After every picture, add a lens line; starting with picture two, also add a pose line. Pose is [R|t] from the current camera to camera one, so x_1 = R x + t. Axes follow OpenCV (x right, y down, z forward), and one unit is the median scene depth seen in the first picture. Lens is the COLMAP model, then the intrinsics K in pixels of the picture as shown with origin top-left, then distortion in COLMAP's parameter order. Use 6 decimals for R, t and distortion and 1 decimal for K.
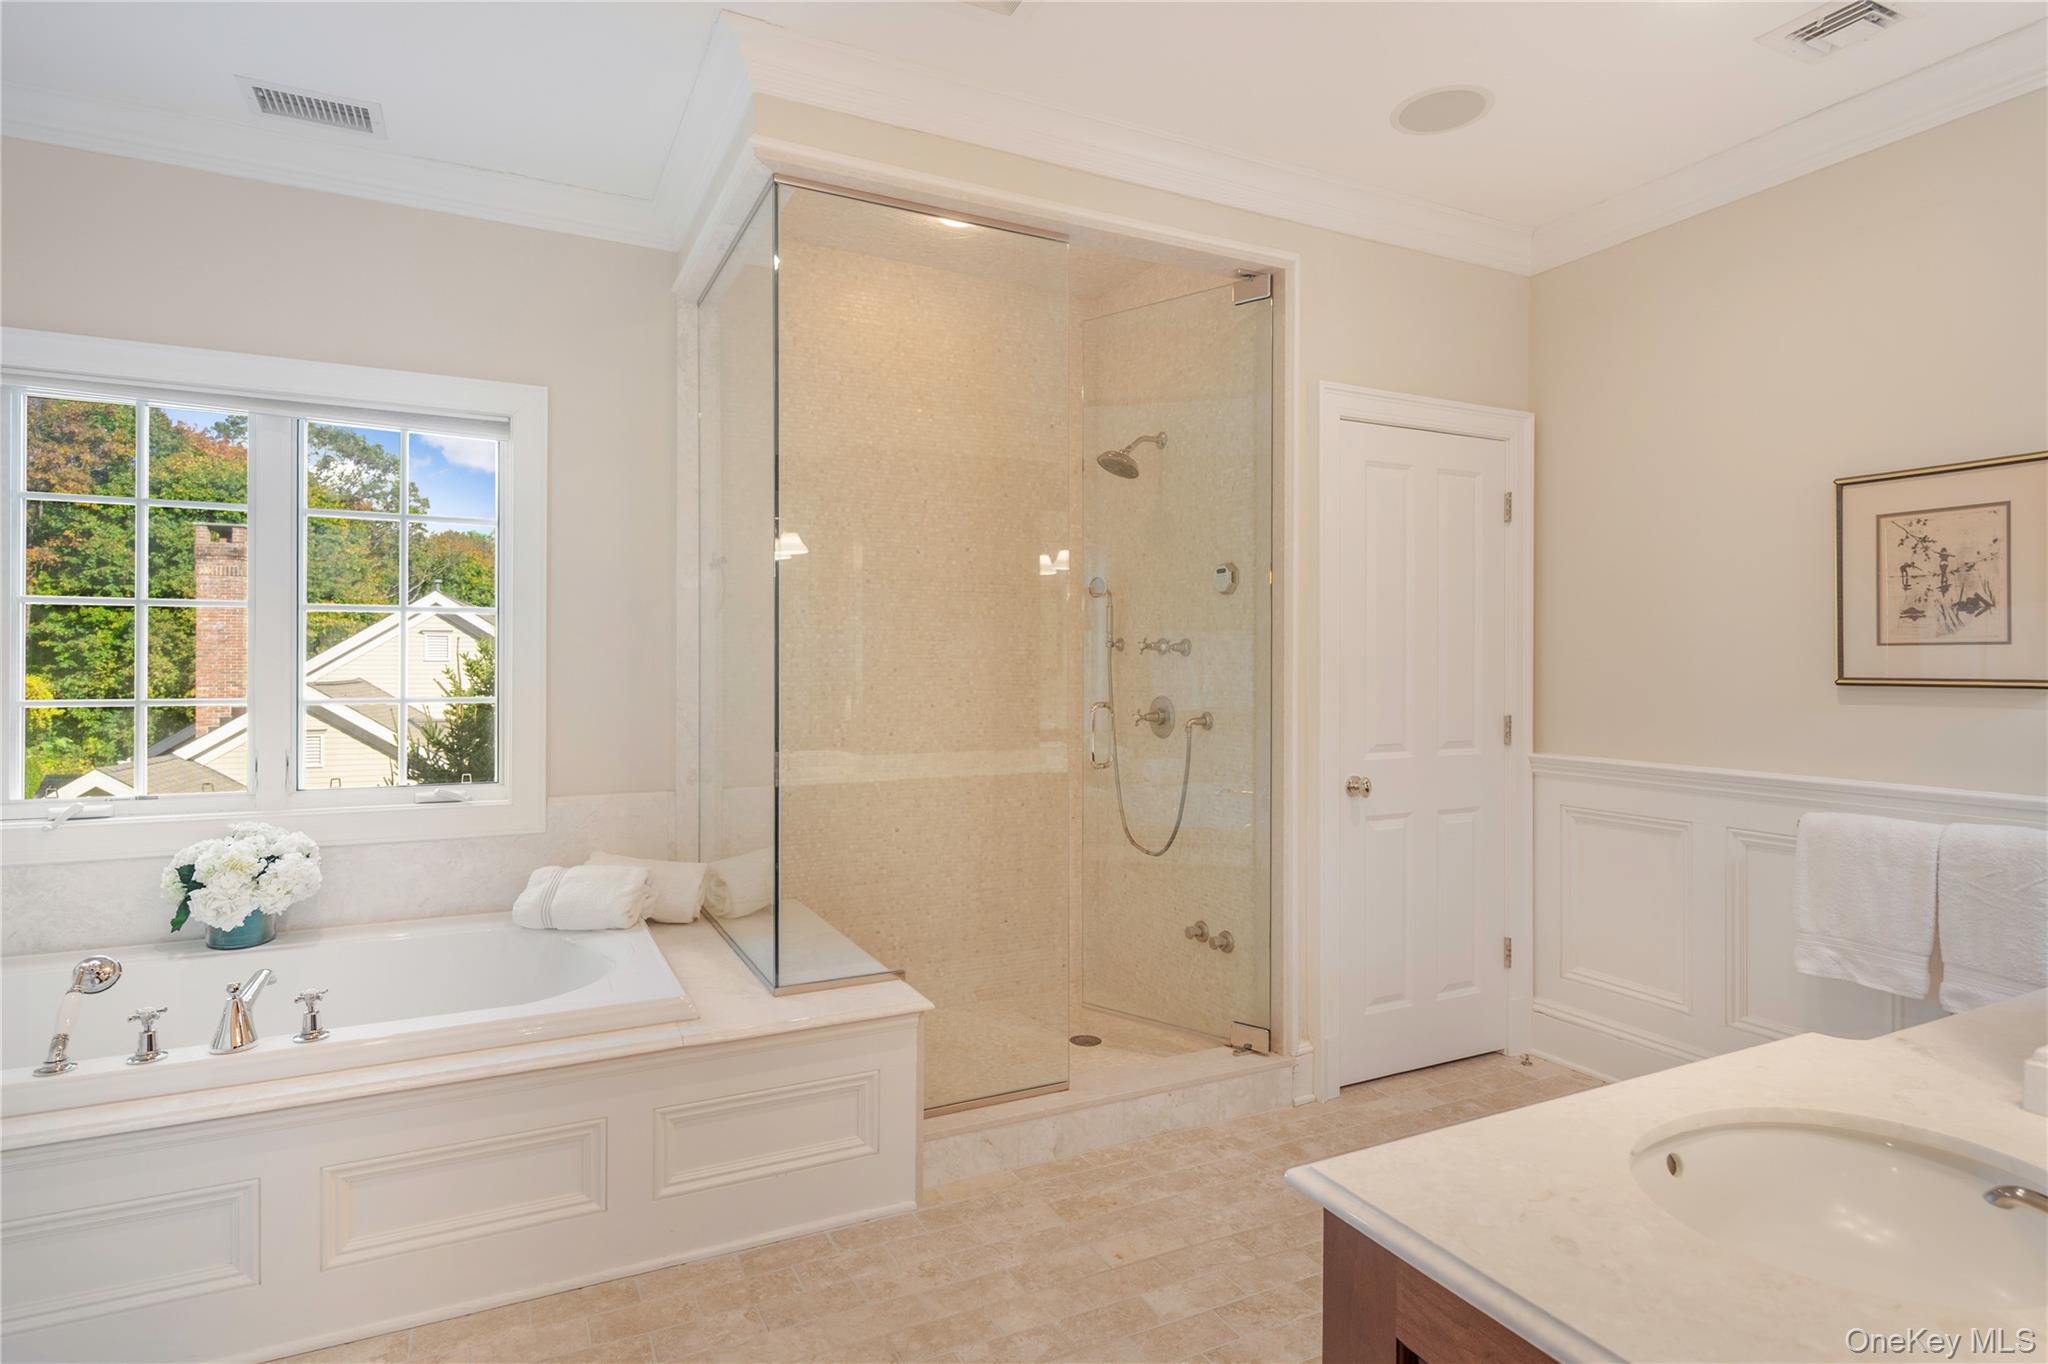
lens RADIAL K [[1028.0, 0, 1020.6], [0, 1028.0, 670.0], [0, 0, 1]] dist [0.005289, -0.003073]
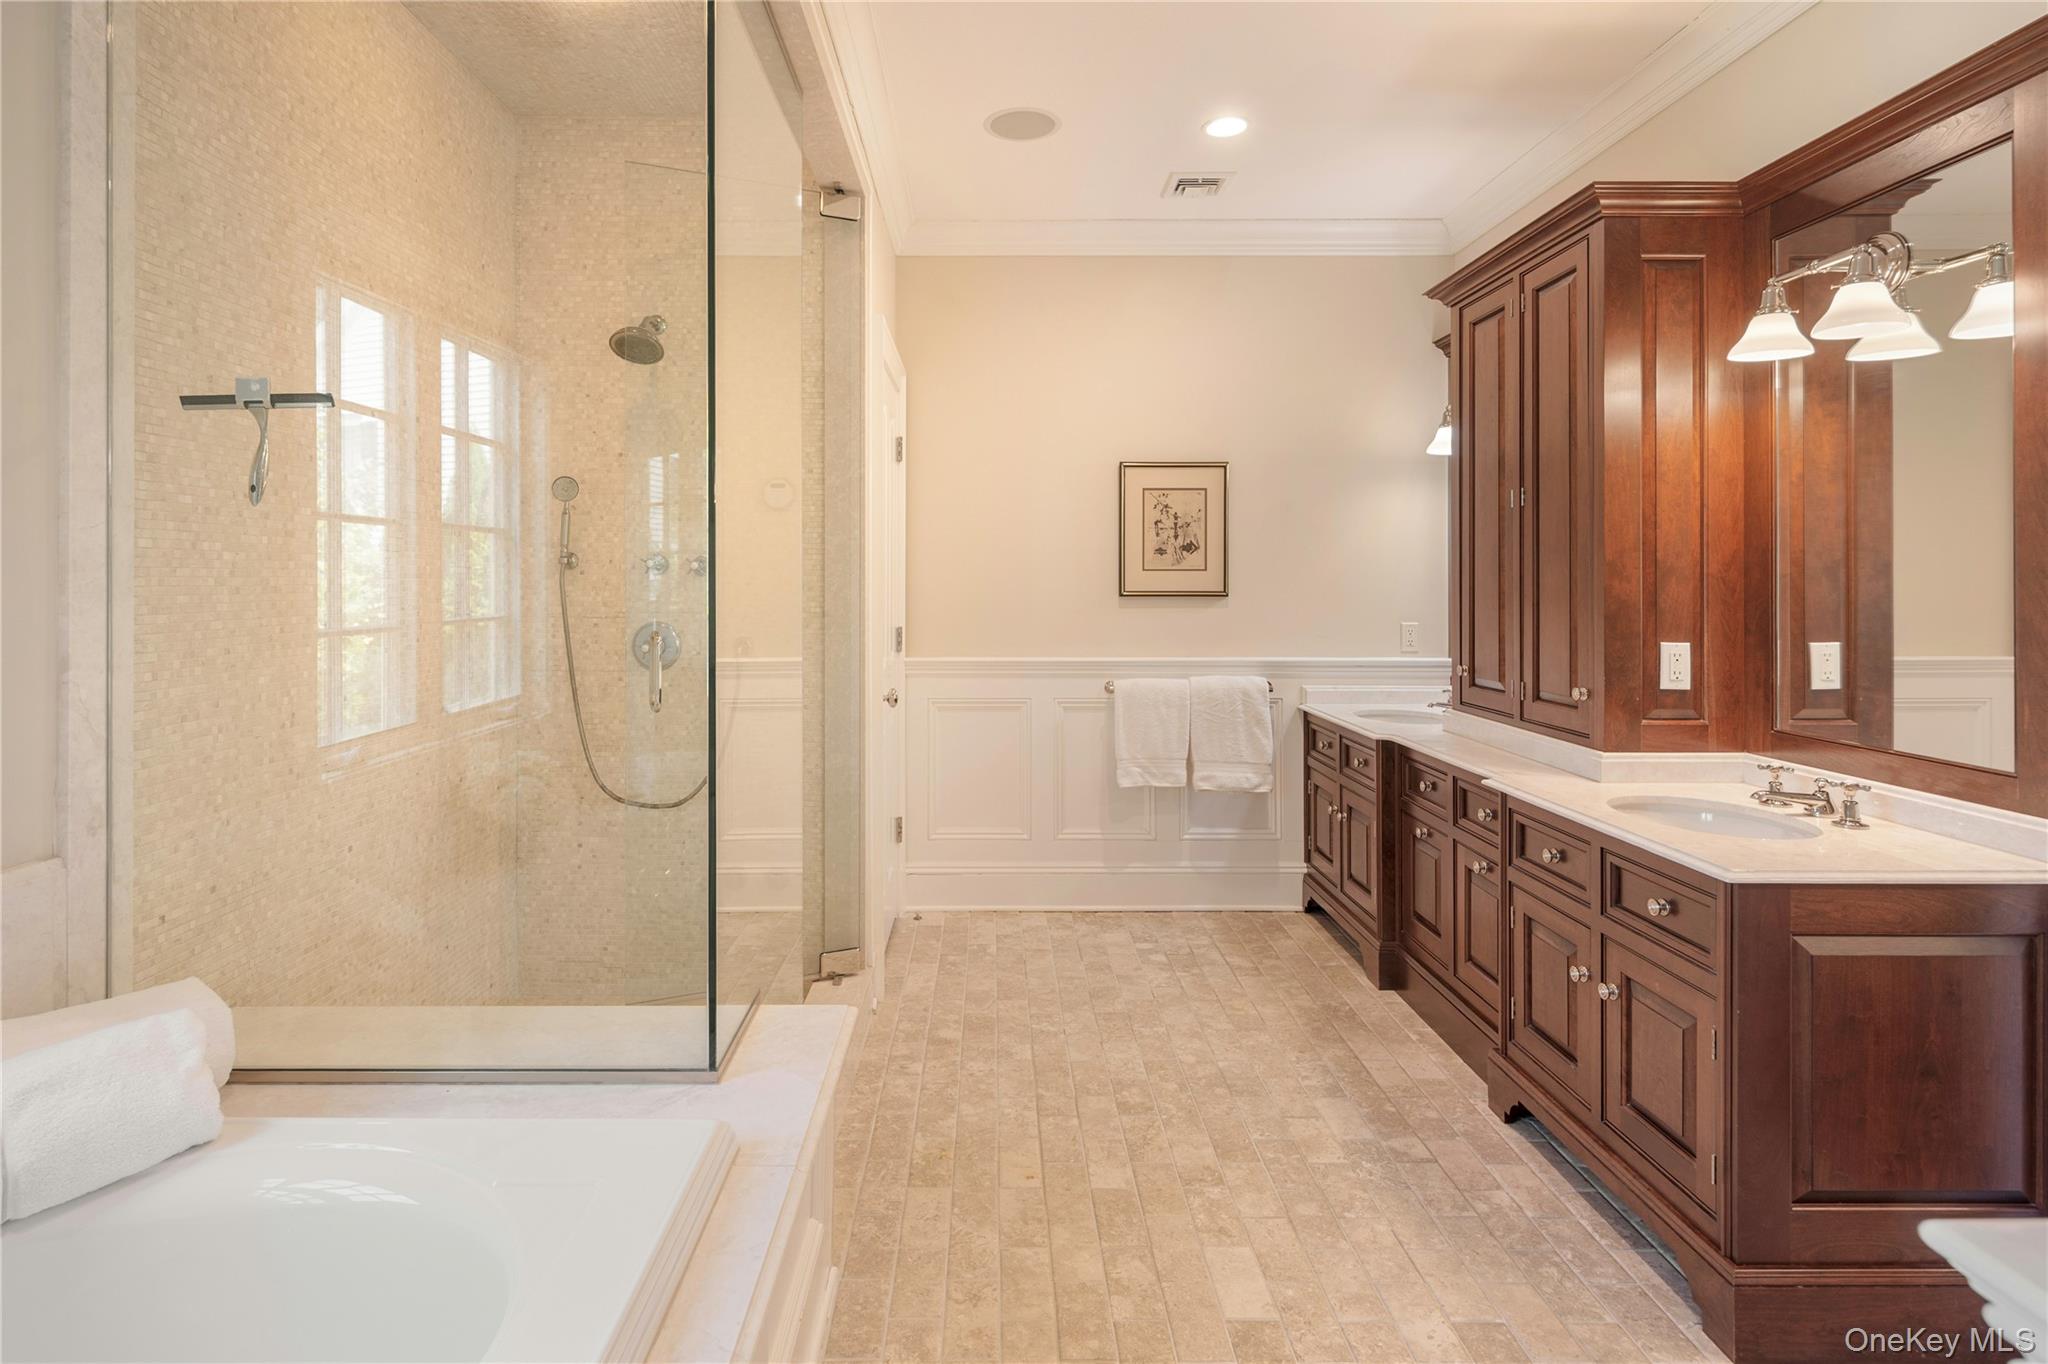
lens RADIAL K [[1028.0, 0, 1018.8], [0, 1028.0, 583.2], [0, 0, 1]] dist [0.005289, -0.003073]
pose [[0.456615, -0.004766, 0.889652, -0.677876], [0.006329, 0.999978, 0.002108, -0.009609], [-0.889642, 0.004668, 0.456635, 0.465454]]
